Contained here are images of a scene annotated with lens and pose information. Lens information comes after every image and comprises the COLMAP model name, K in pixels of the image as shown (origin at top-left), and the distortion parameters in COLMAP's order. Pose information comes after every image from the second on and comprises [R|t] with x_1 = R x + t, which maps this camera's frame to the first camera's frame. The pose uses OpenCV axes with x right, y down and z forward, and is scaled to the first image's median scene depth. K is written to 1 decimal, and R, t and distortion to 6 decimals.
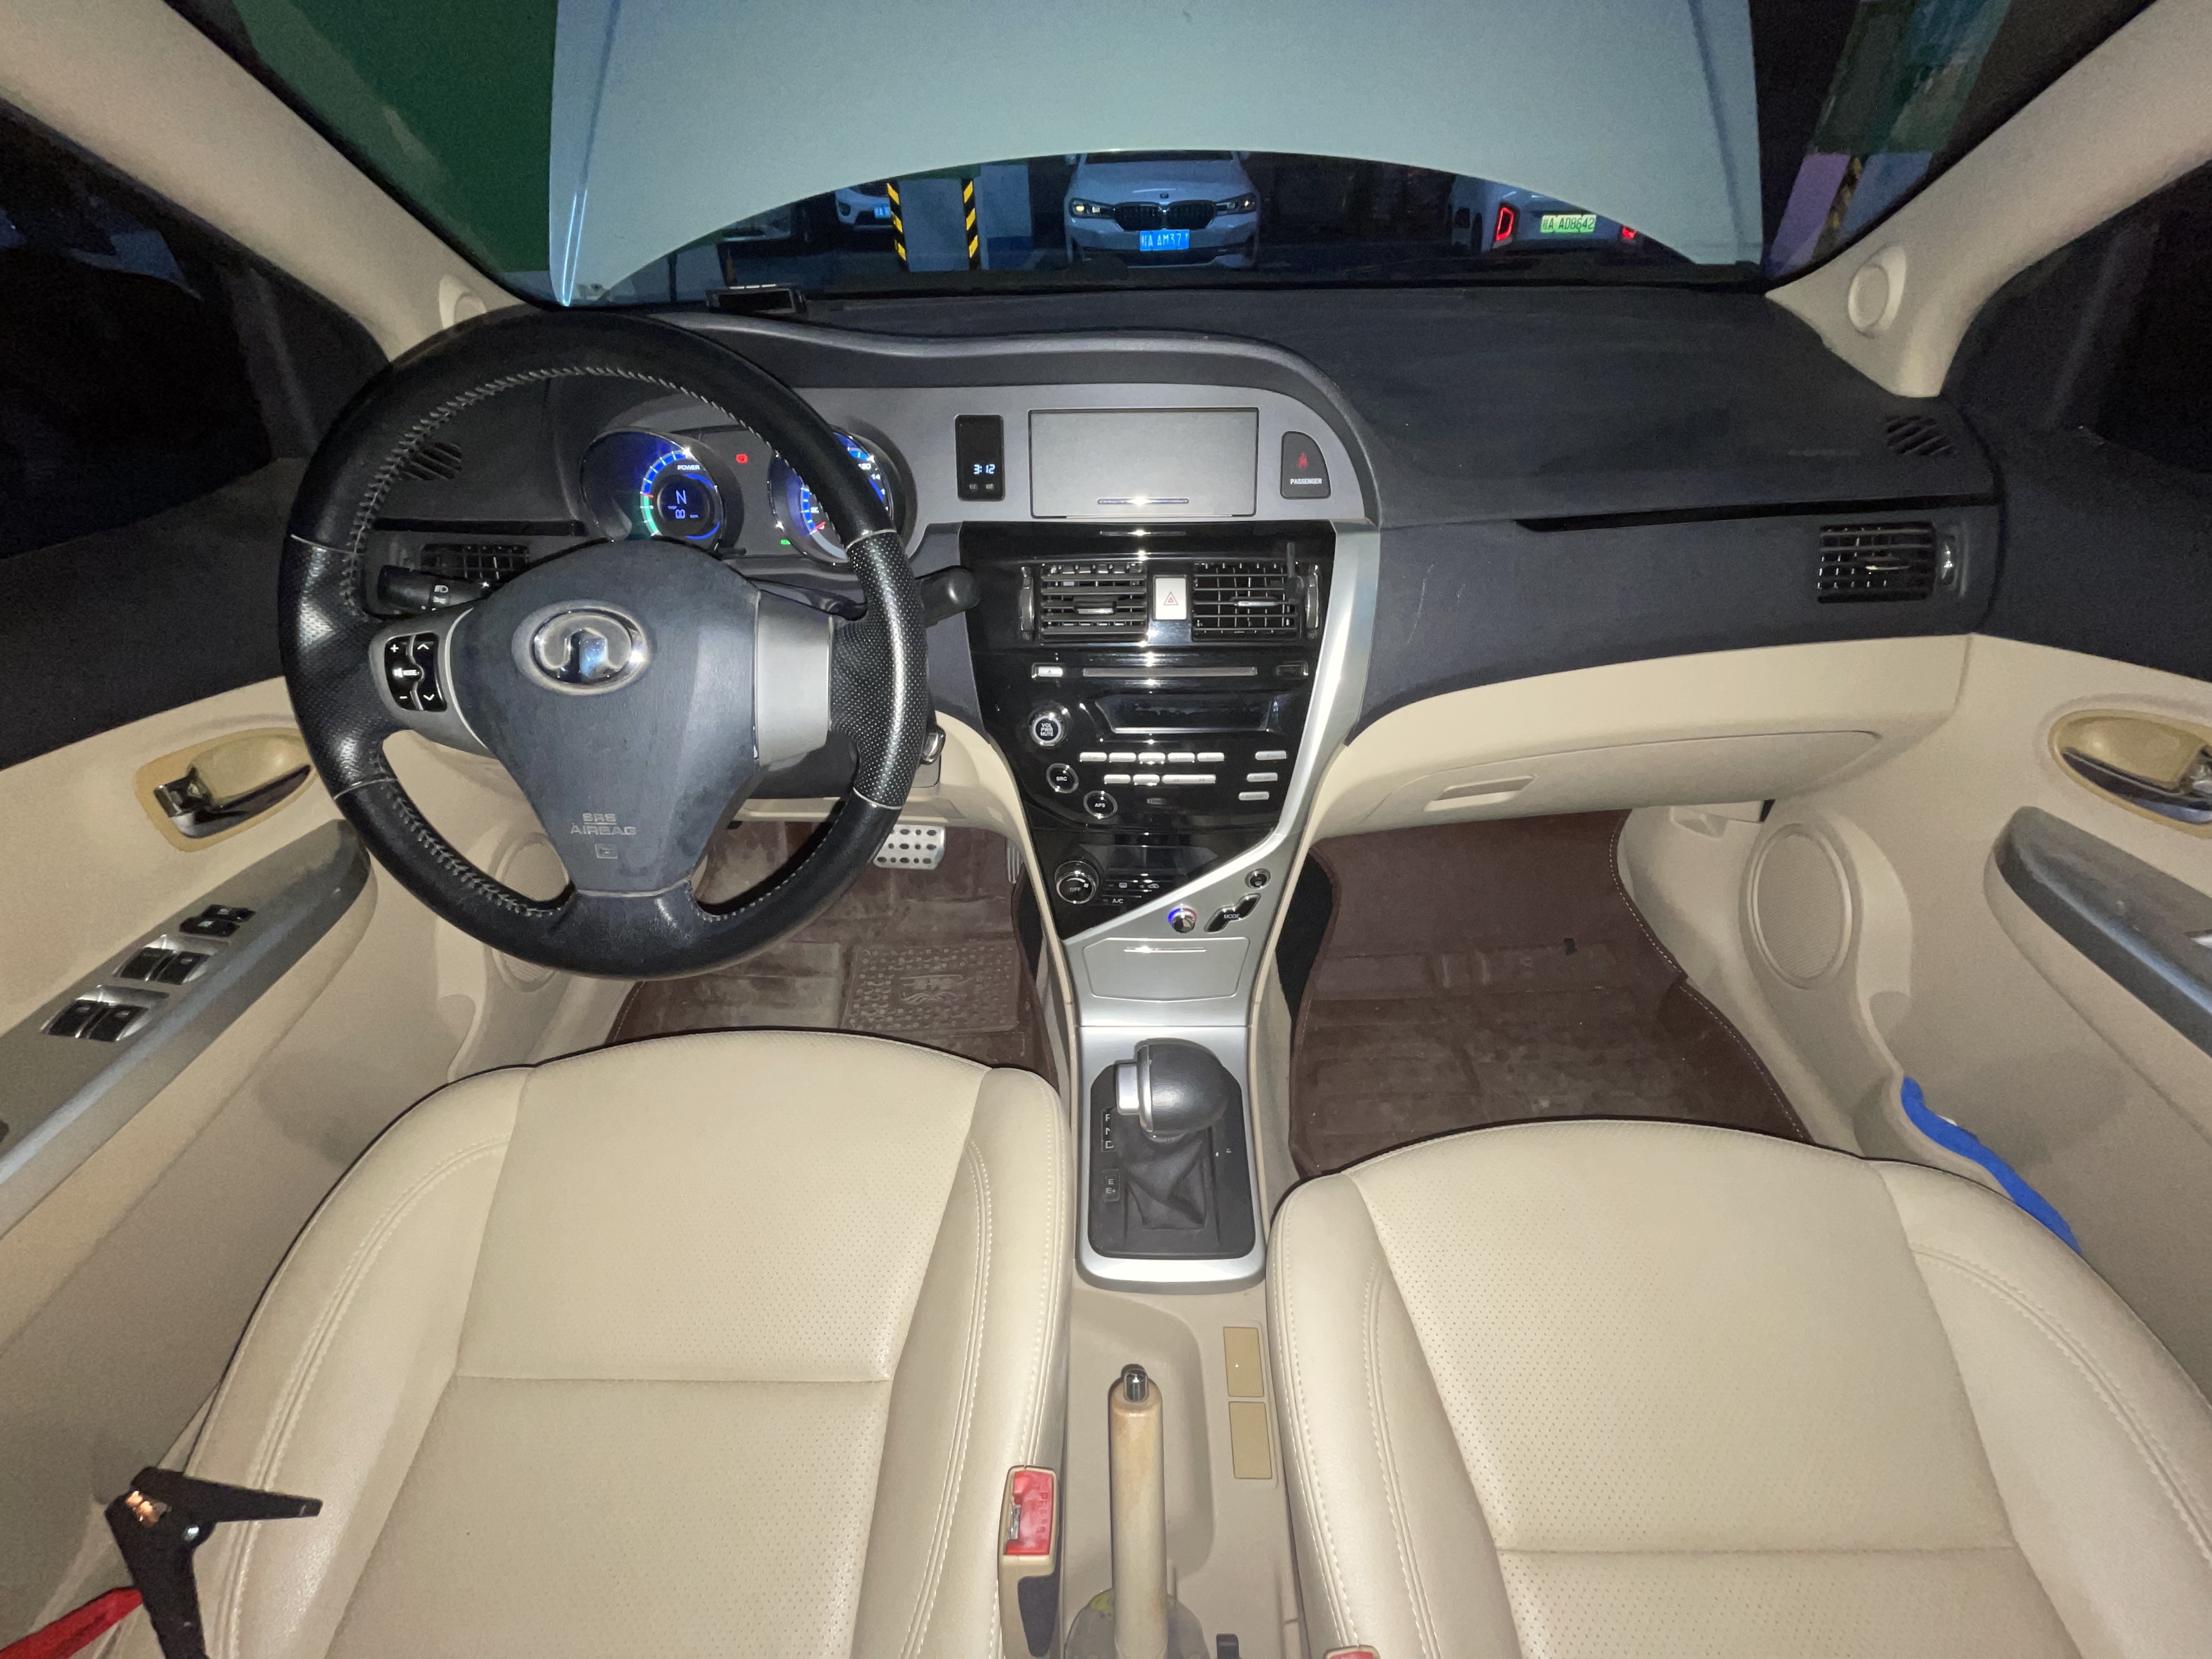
lens RADIAL K [[896.2, 0, 1106.0], [0, 896.2, 829.5], [0, 0, 1]] dist [-0.005269, -0.000233]
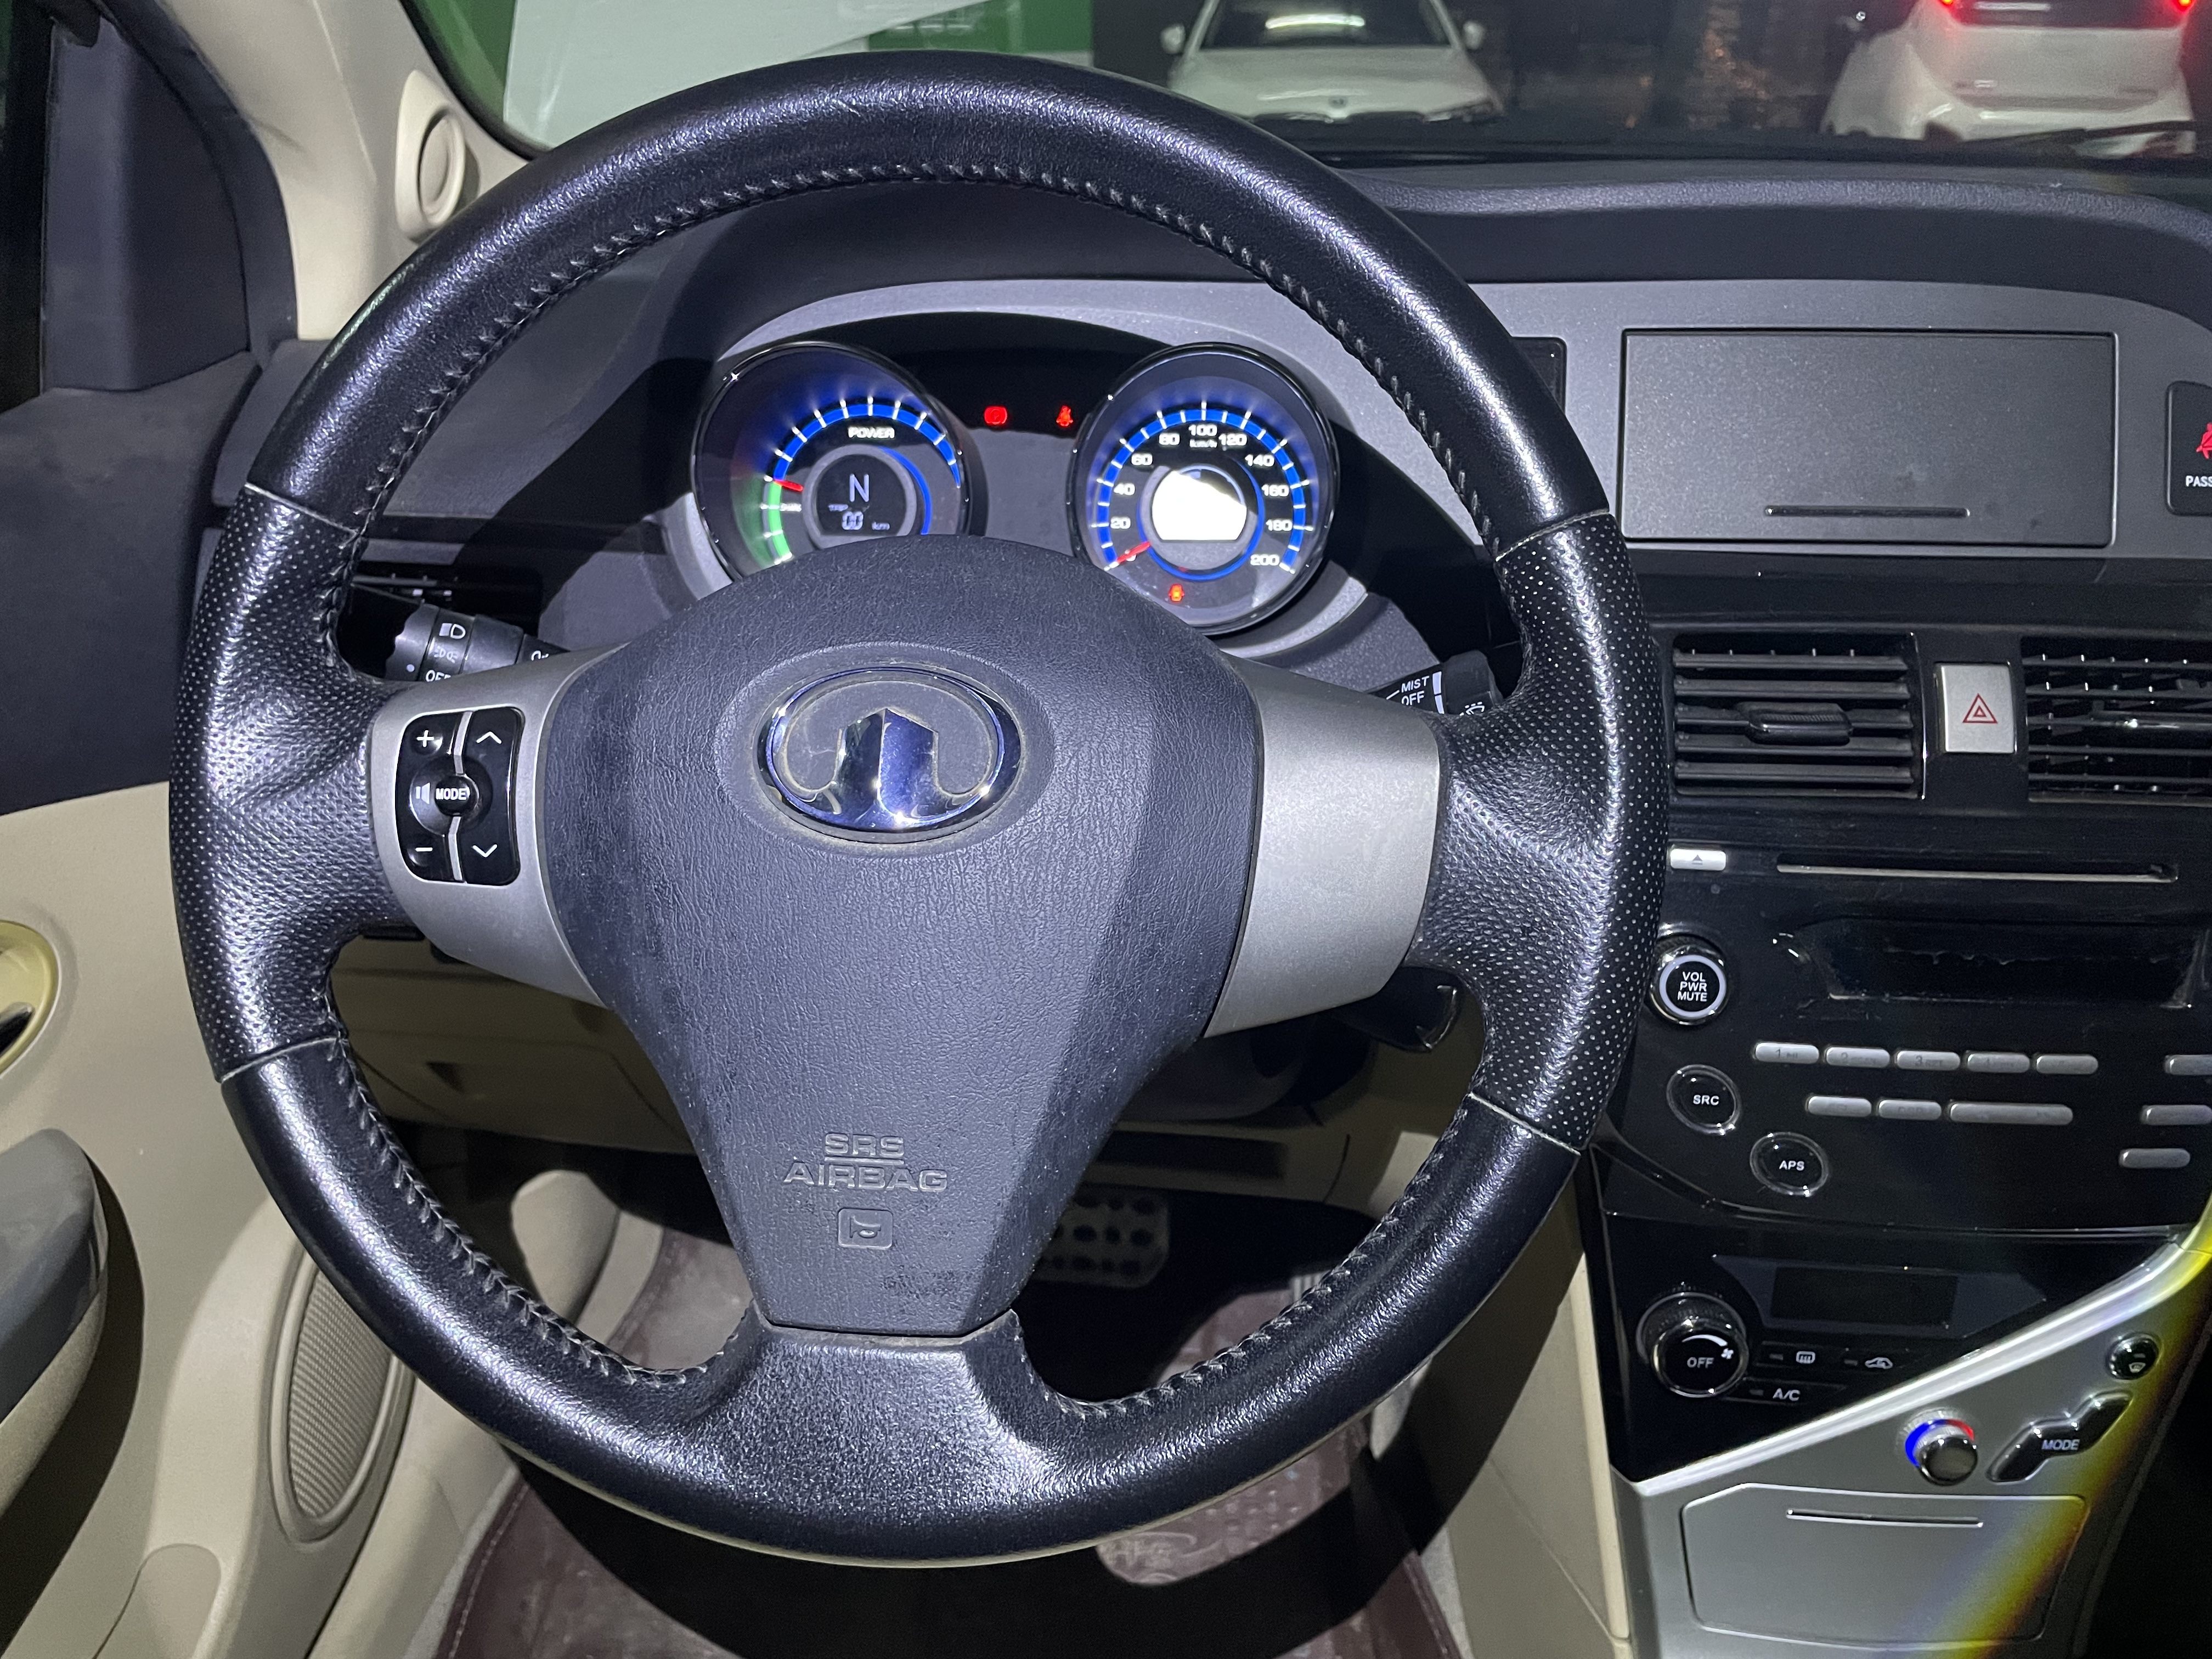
lens RADIAL K [[1695.3, 0, 1106.0], [0, 1695.3, 829.5], [0, 0, 1]] dist [0.030496, 0.003939]
pose [[0.998604, 0.032167, -0.041903, -0.287181], [-0.040464, 0.975709, -0.215300, 0.005336], [0.033960, 0.216694, 0.975649, 0.135505]]
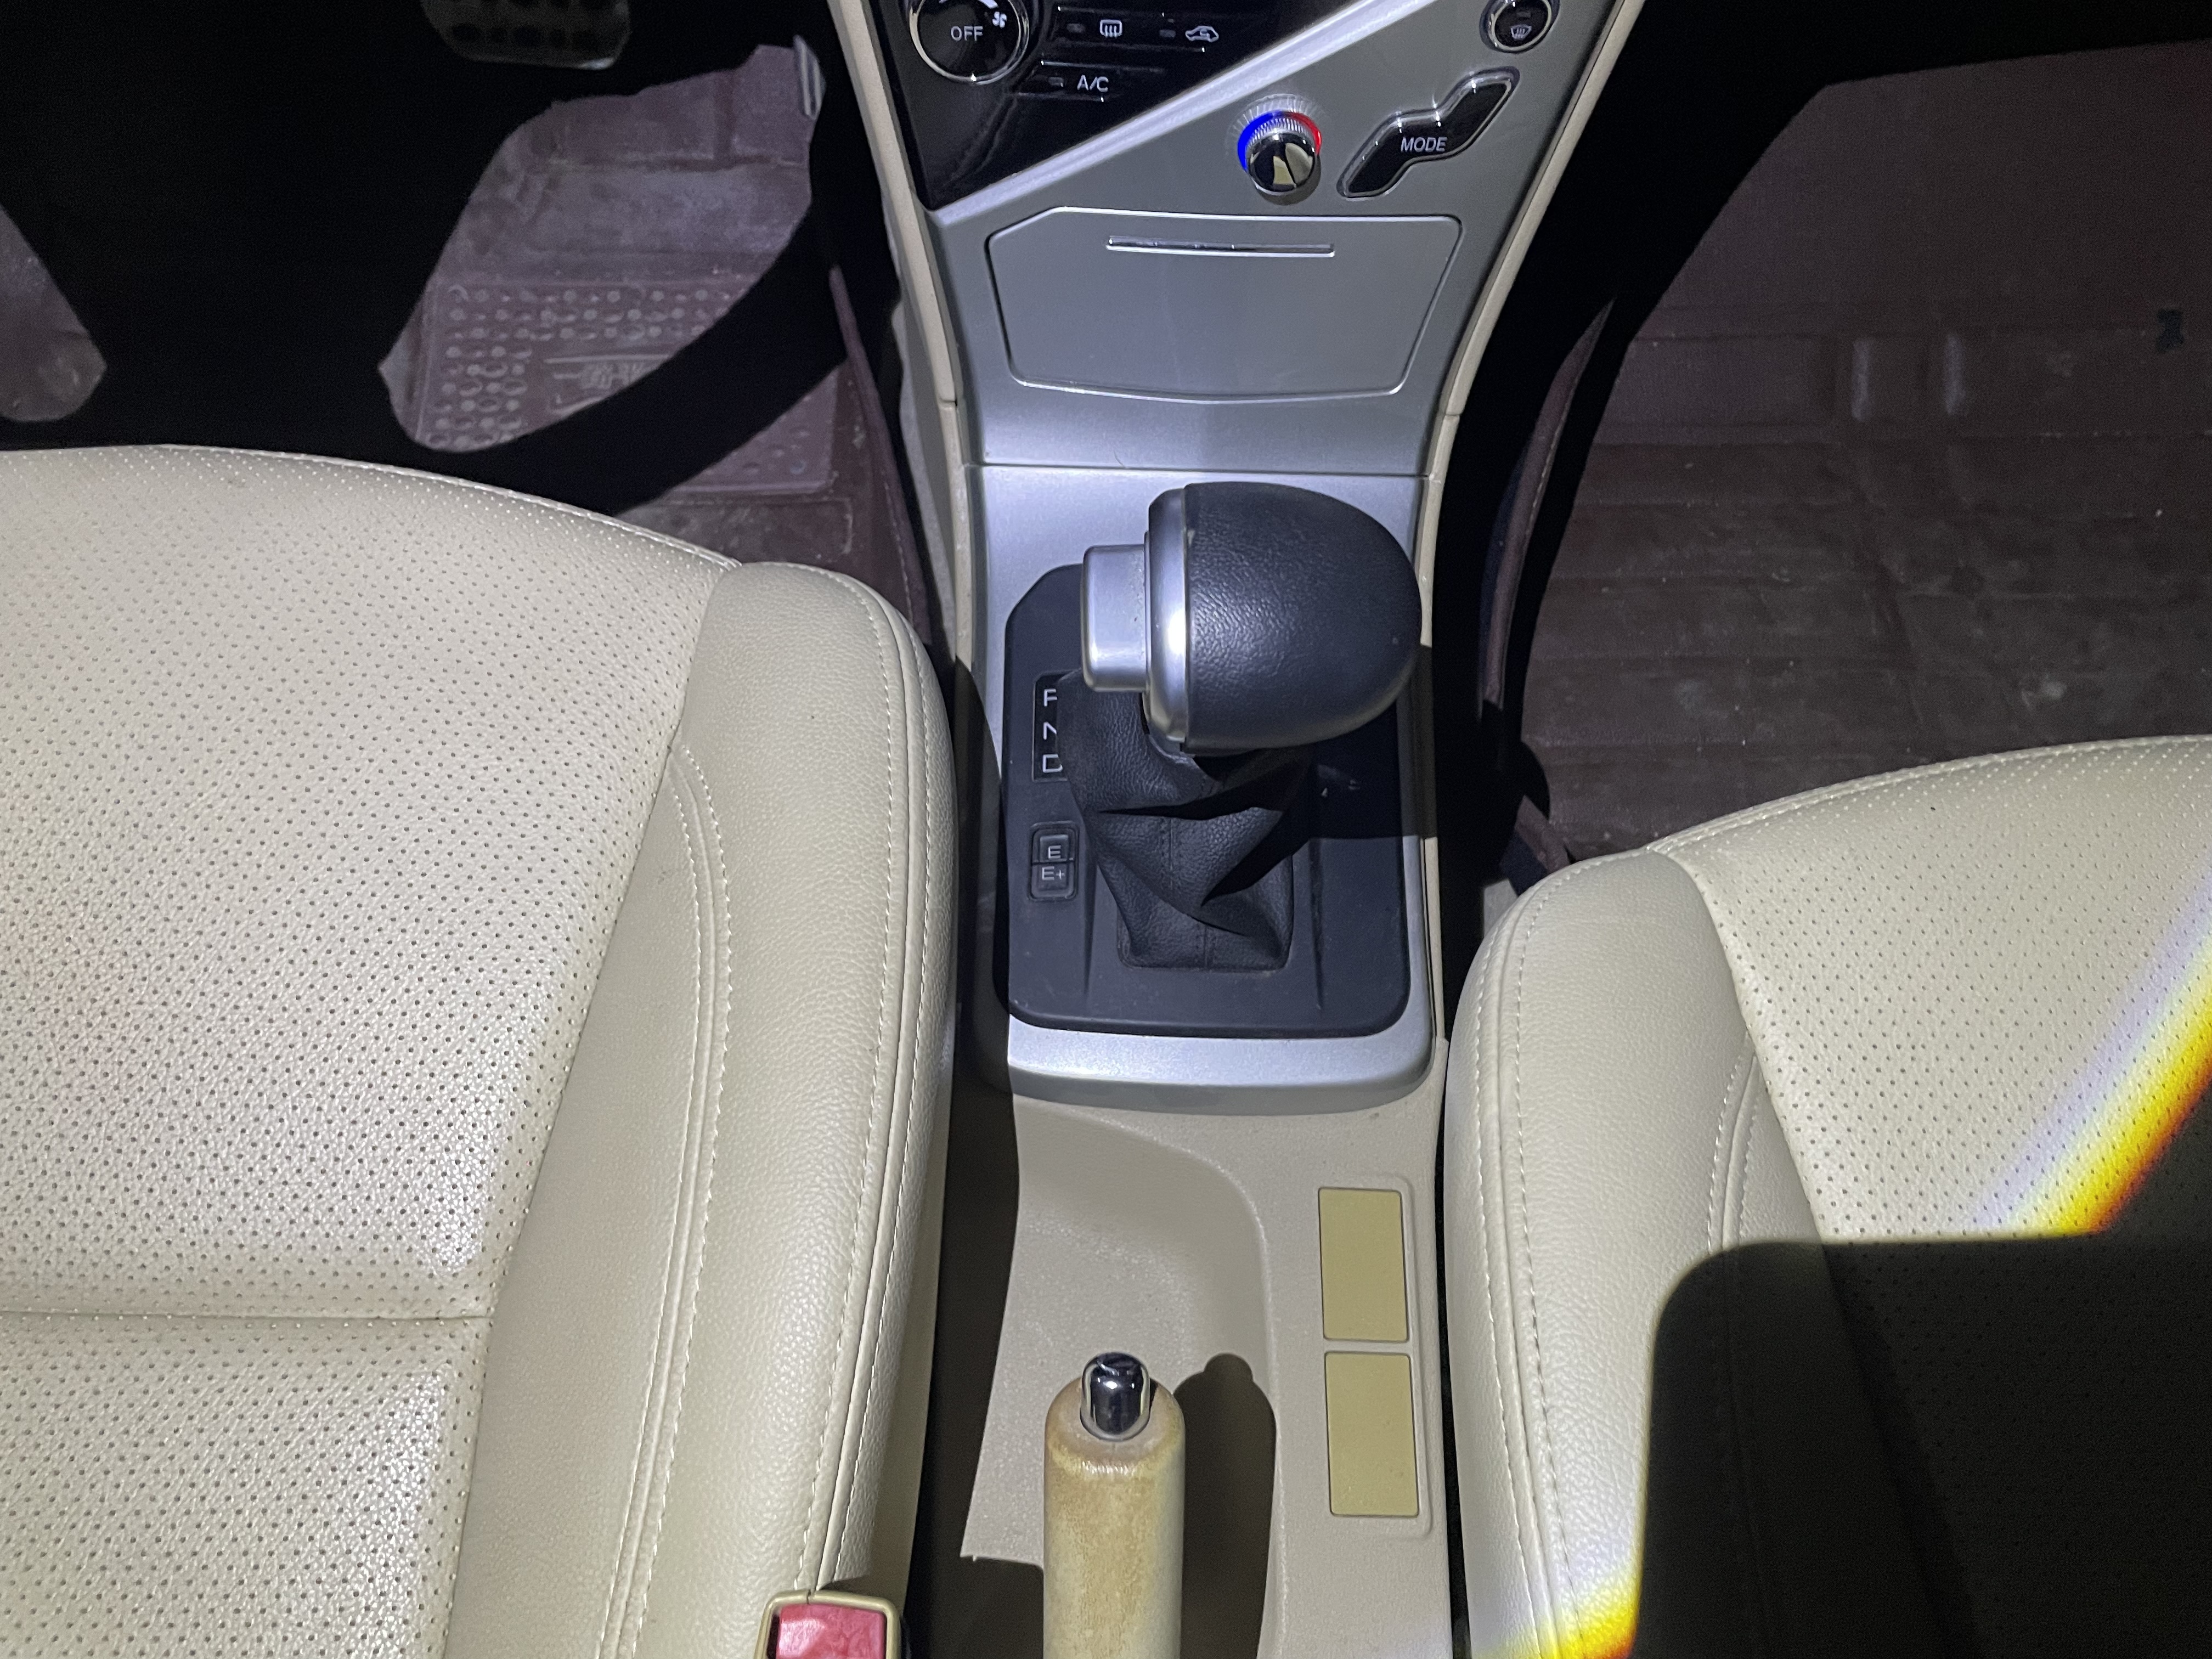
lens RADIAL K [[1695.3, 0, 1106.0], [0, 1695.3, 829.5], [0, 0, 1]] dist [0.030496, 0.003939]
pose [[0.998844, 0.021758, 0.042857, -0.003401], [-0.036382, 0.924946, 0.378353, 0.097046], [-0.031408, -0.379475, 0.924669, 0.300300]]
